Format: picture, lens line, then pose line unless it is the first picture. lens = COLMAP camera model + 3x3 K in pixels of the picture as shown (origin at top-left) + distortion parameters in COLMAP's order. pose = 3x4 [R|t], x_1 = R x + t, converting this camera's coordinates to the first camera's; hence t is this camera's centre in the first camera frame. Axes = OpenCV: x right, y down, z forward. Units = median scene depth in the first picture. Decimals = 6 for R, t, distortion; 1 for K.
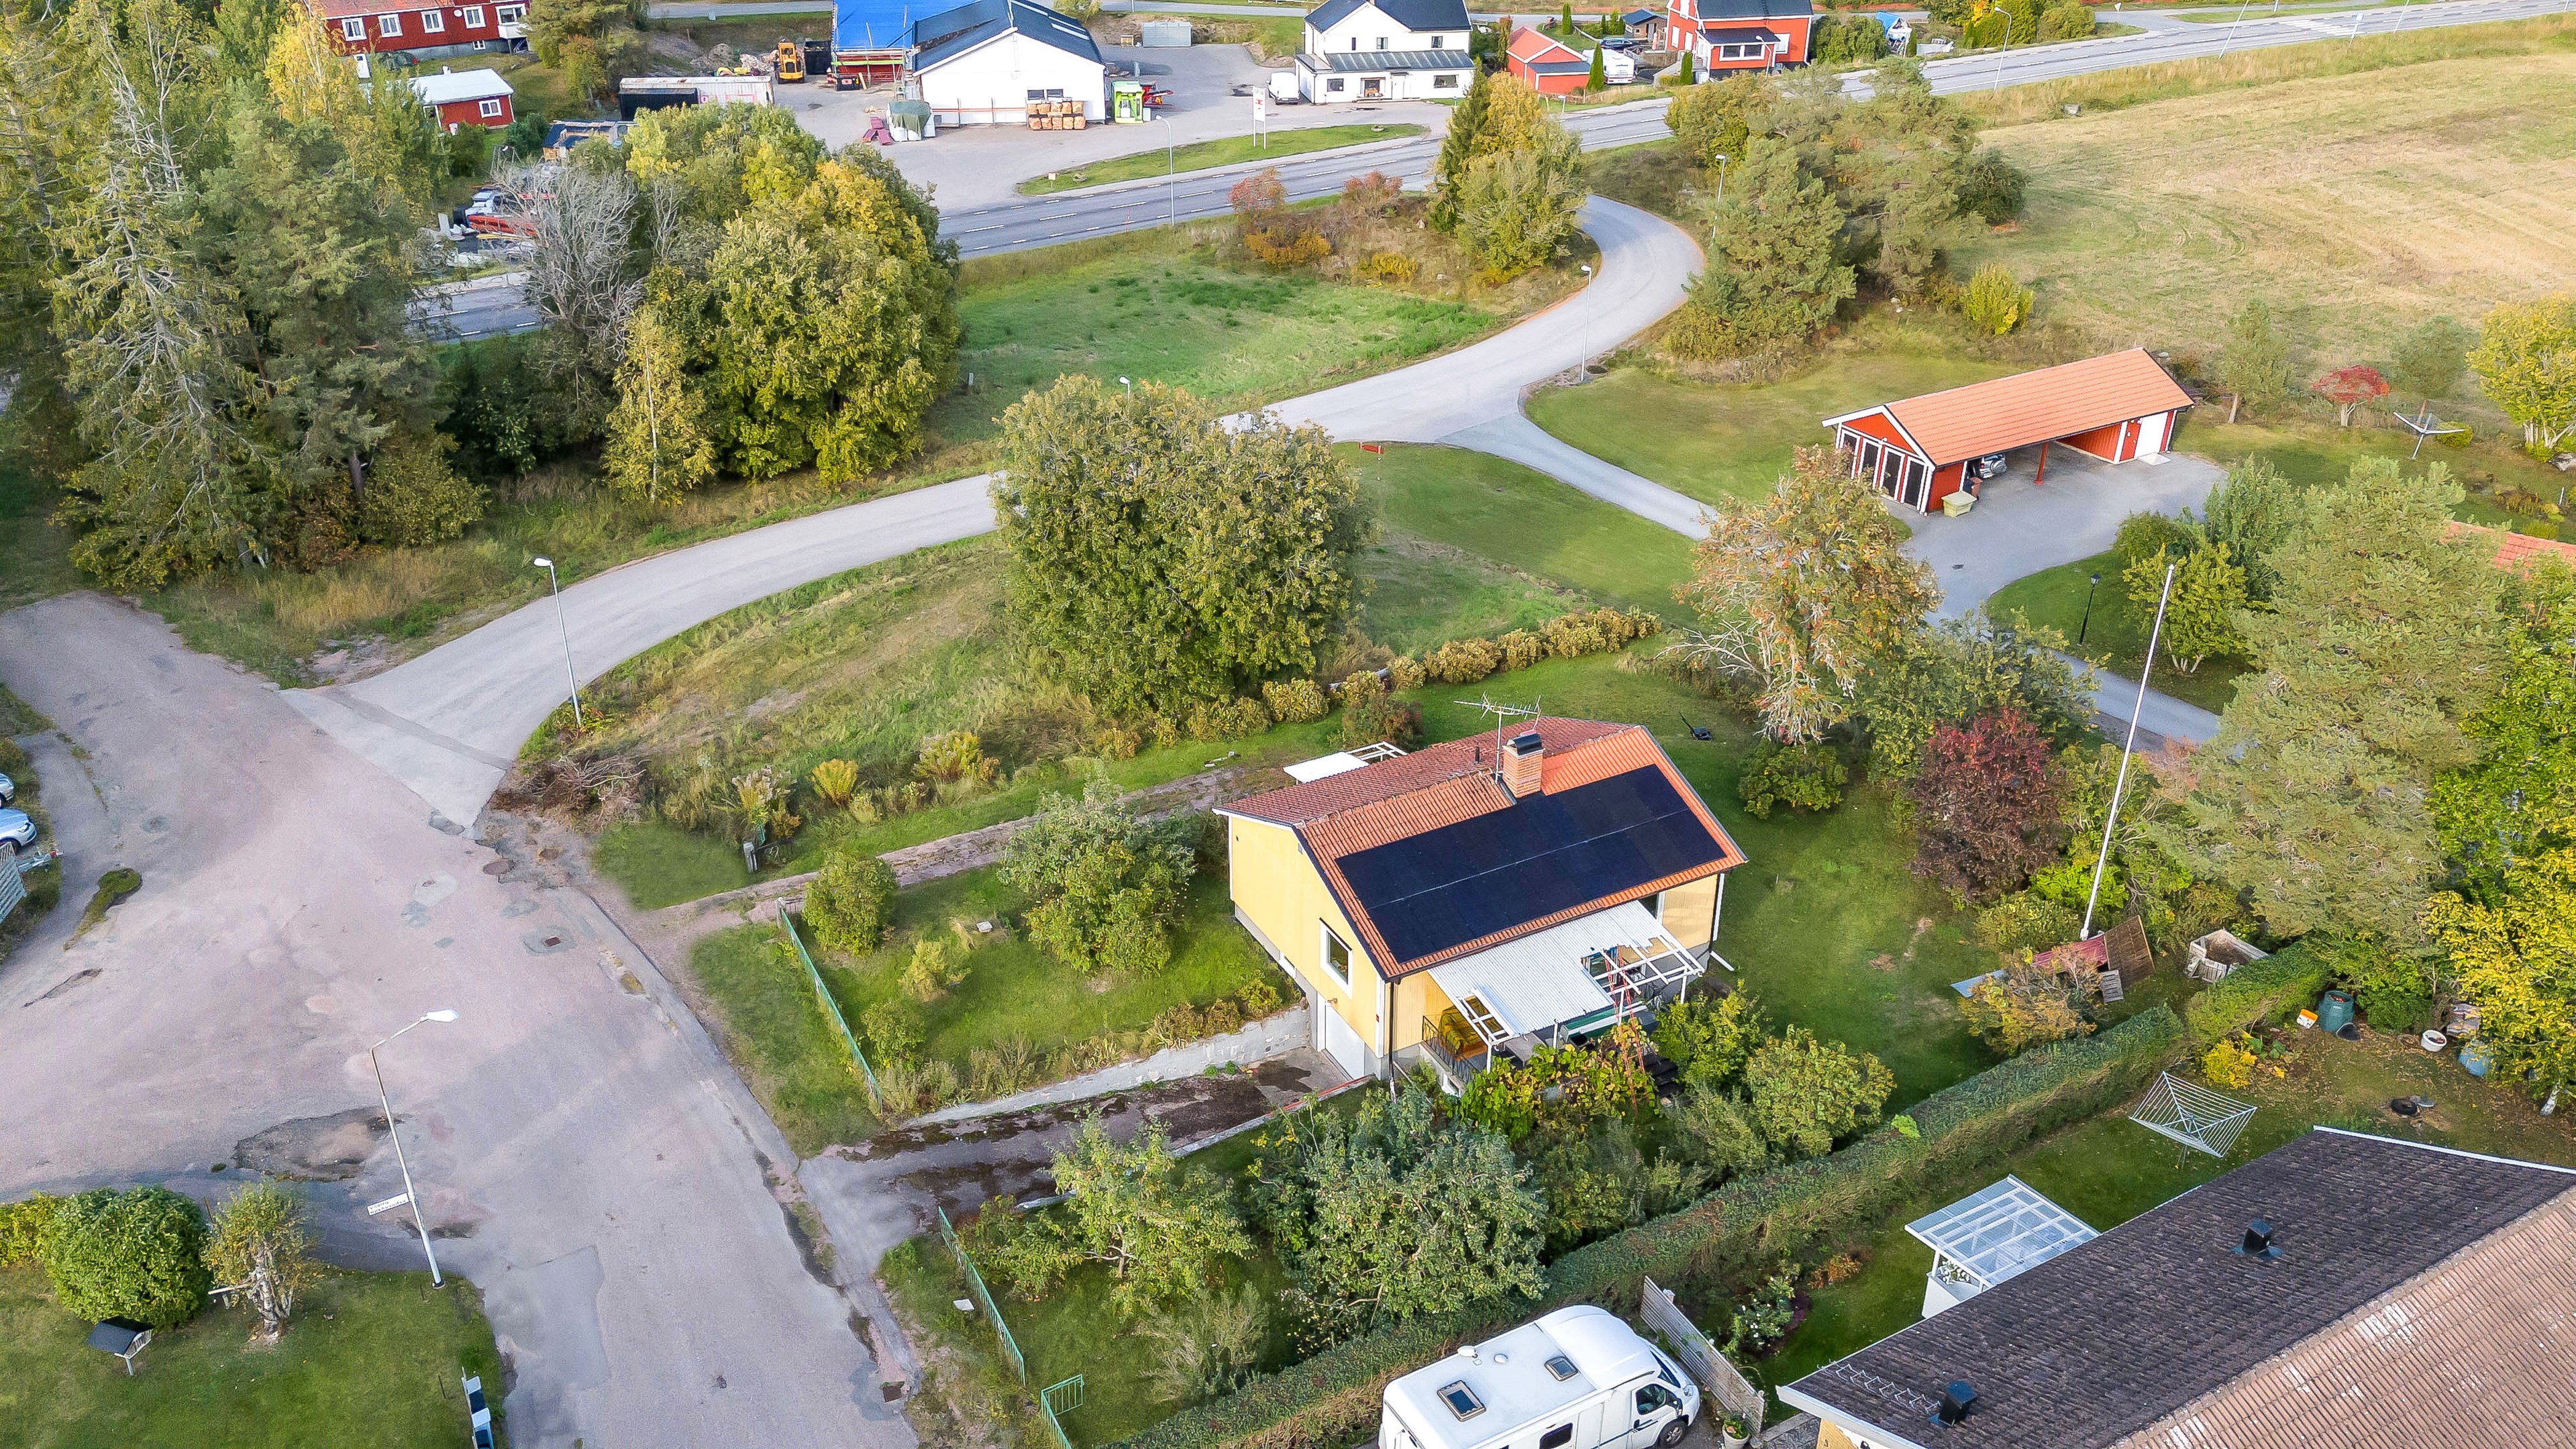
lens RADIAL K [[1886.4, 0, 1289.4], [0, 1886.4, 687.1], [0, 0, 1]] dist [0.097919, -0.089422]
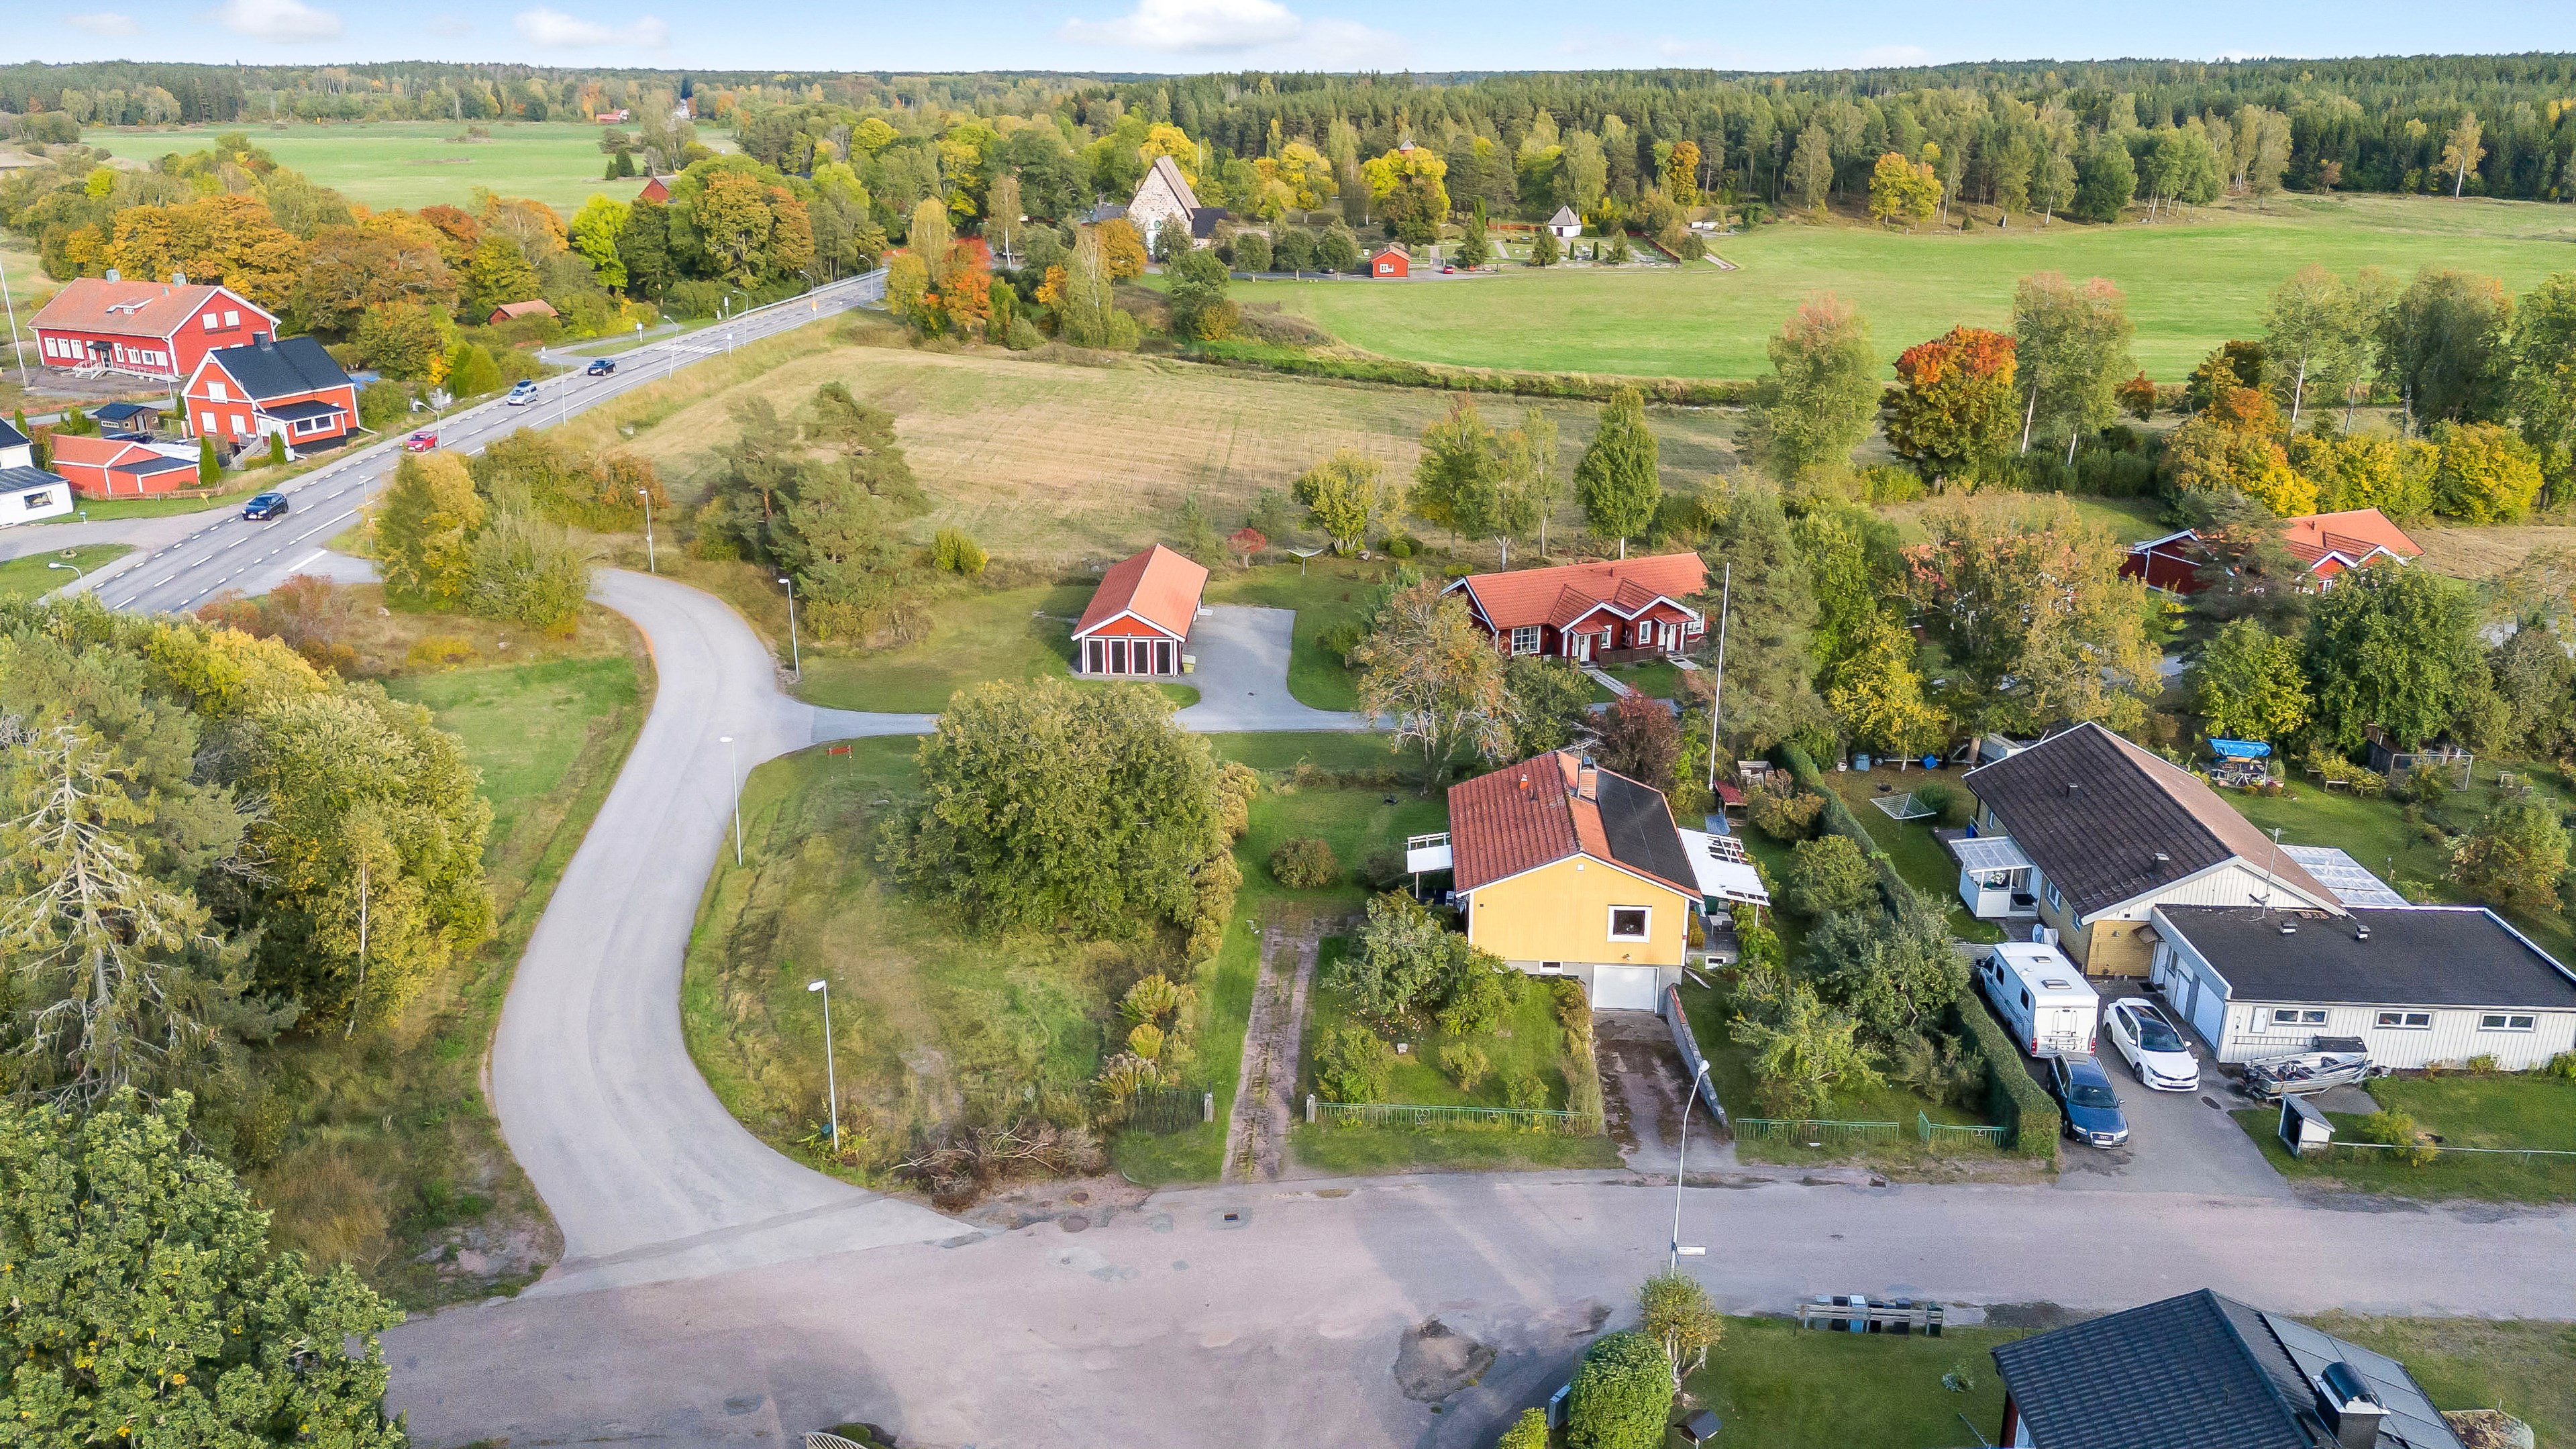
lens RADIAL K [[1886.4, 0, 1289.4], [0, 1886.4, 687.1], [0, 0, 1]] dist [0.097919, -0.089422]
pose [[0.530171, -0.260188, 0.806983, -0.689756], [0.390723, 0.919647, 0.039816, -0.102918], [-0.752499, 0.294197, 0.589231, 0.152277]]
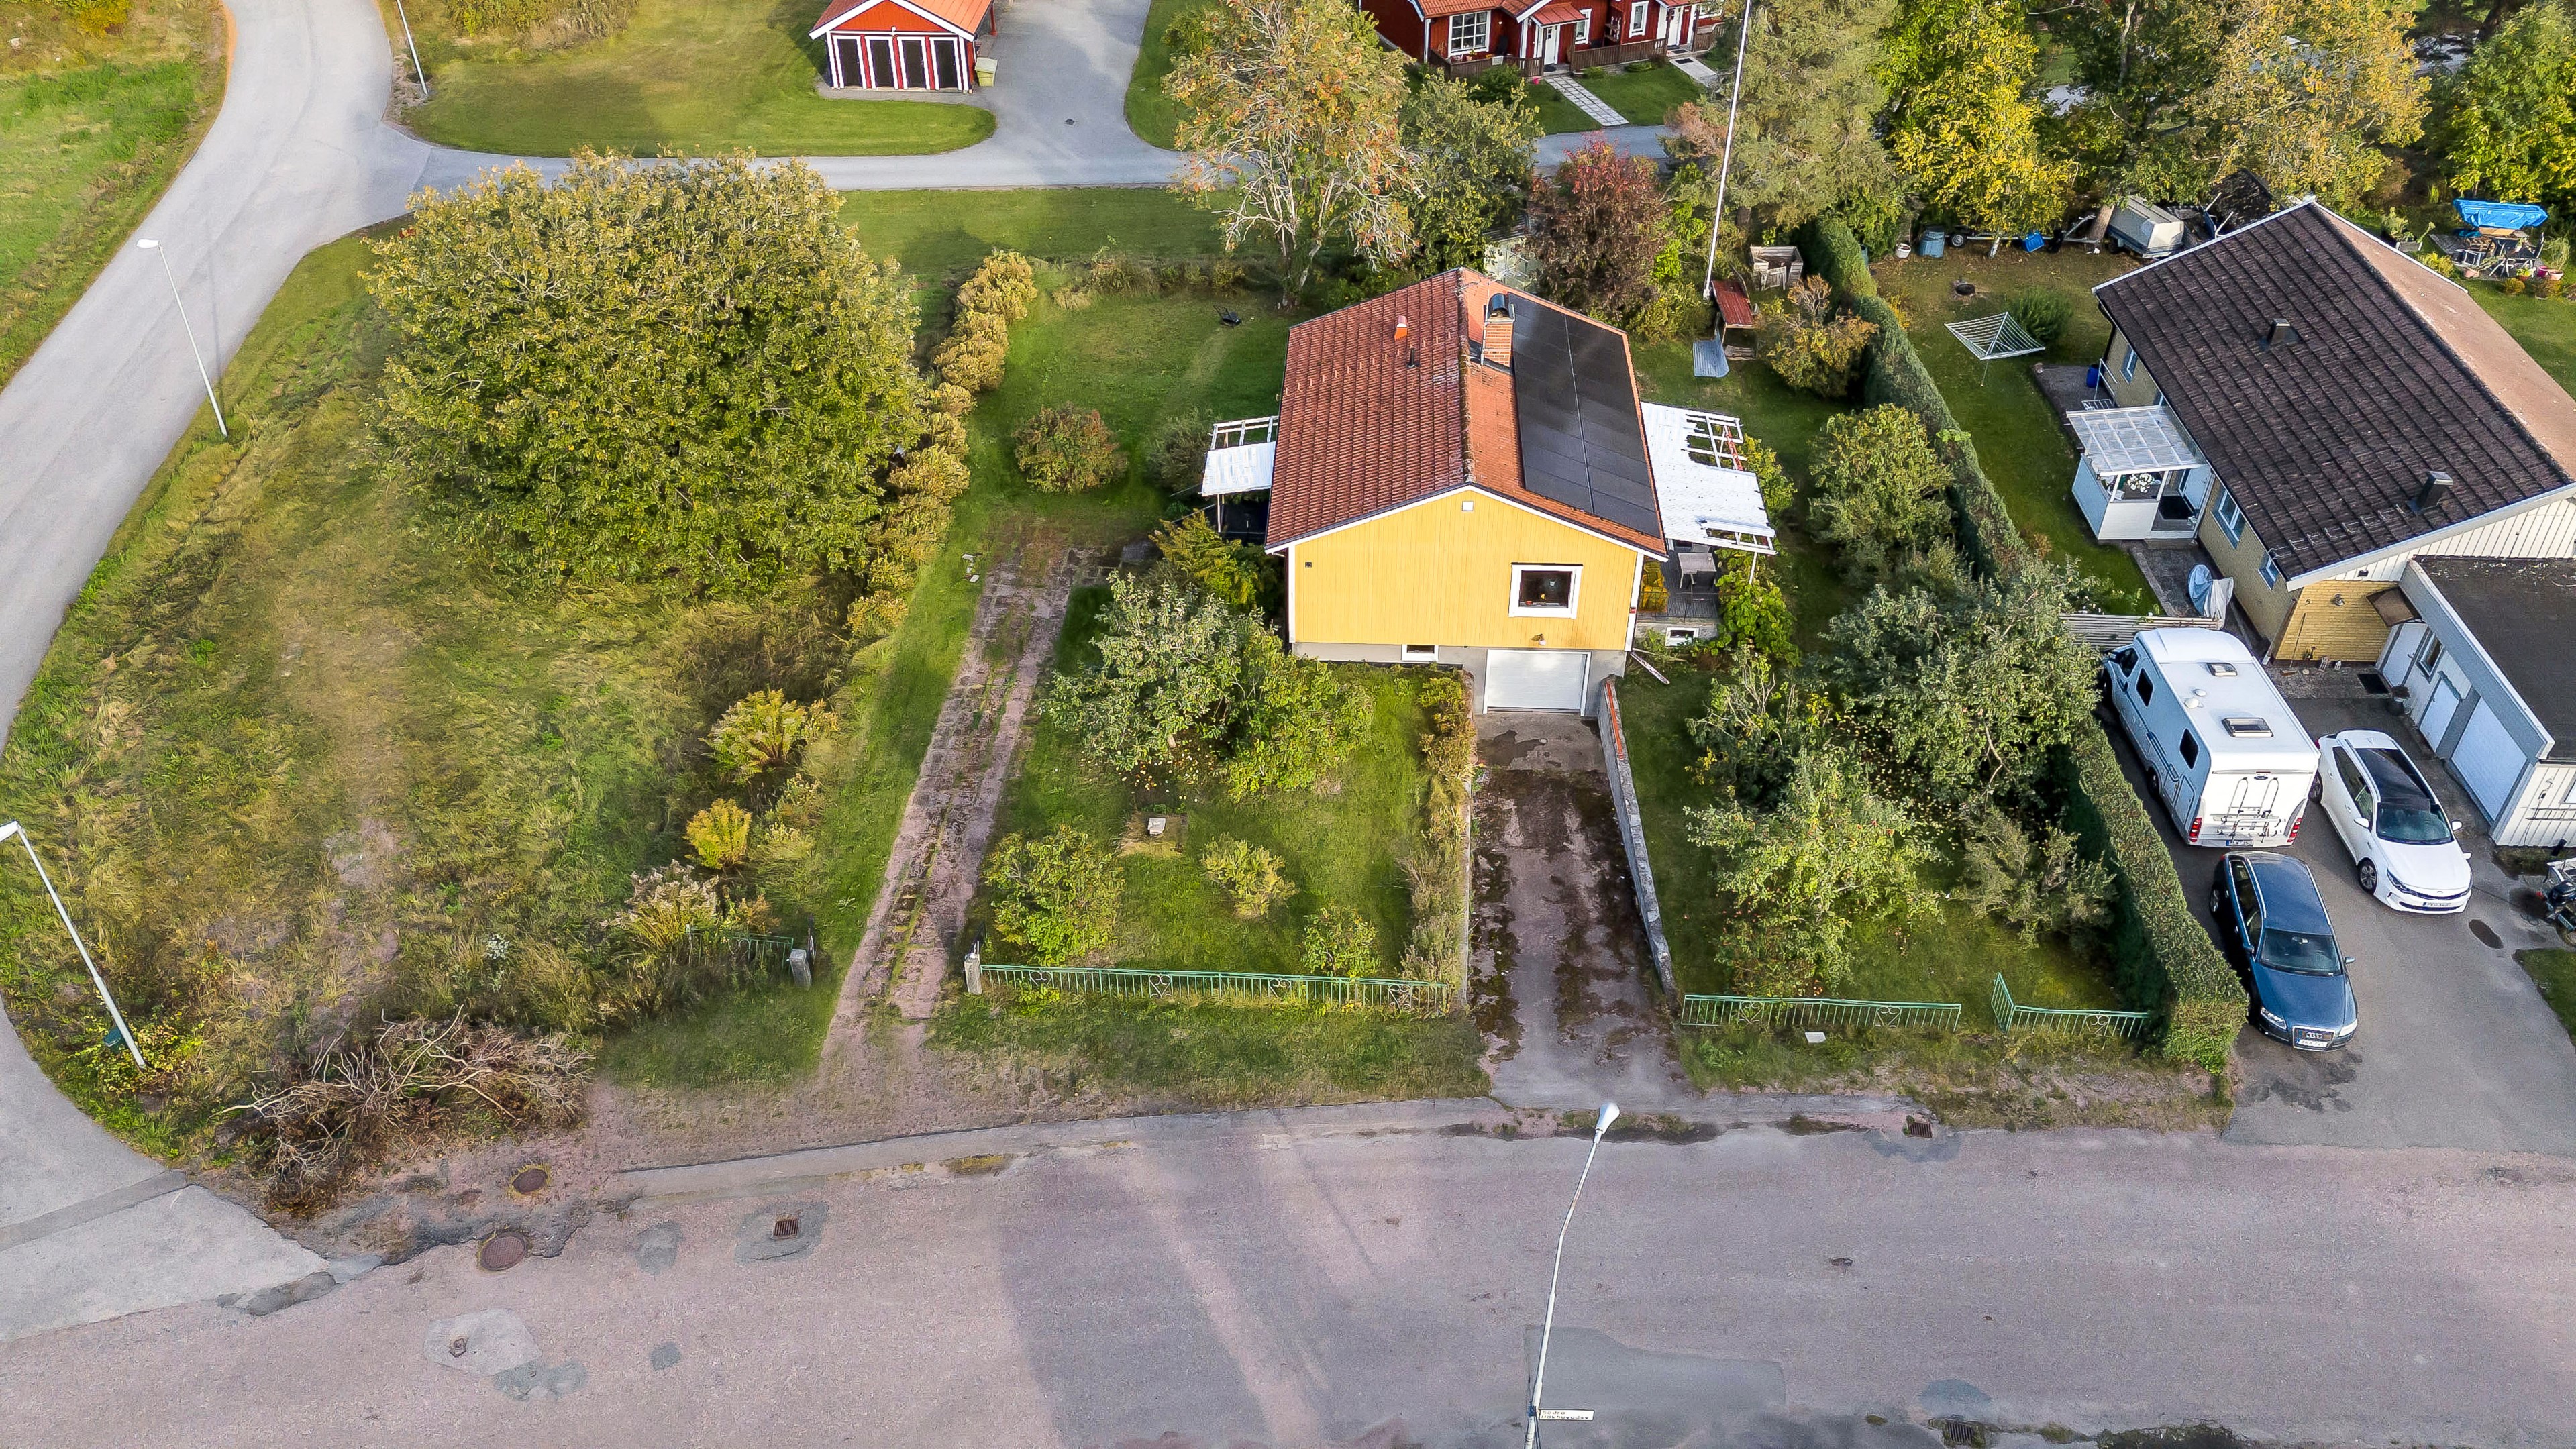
lens RADIAL K [[1886.4, 0, 1289.4], [0, 1886.4, 687.1], [0, 0, 1]] dist [0.097919, -0.089422]
pose [[0.529806, -0.514956, 0.673889, -0.373106], [0.396533, 0.852777, 0.339903, -0.096113], [-0.749711, 0.087136, 0.656003, 0.274080]]
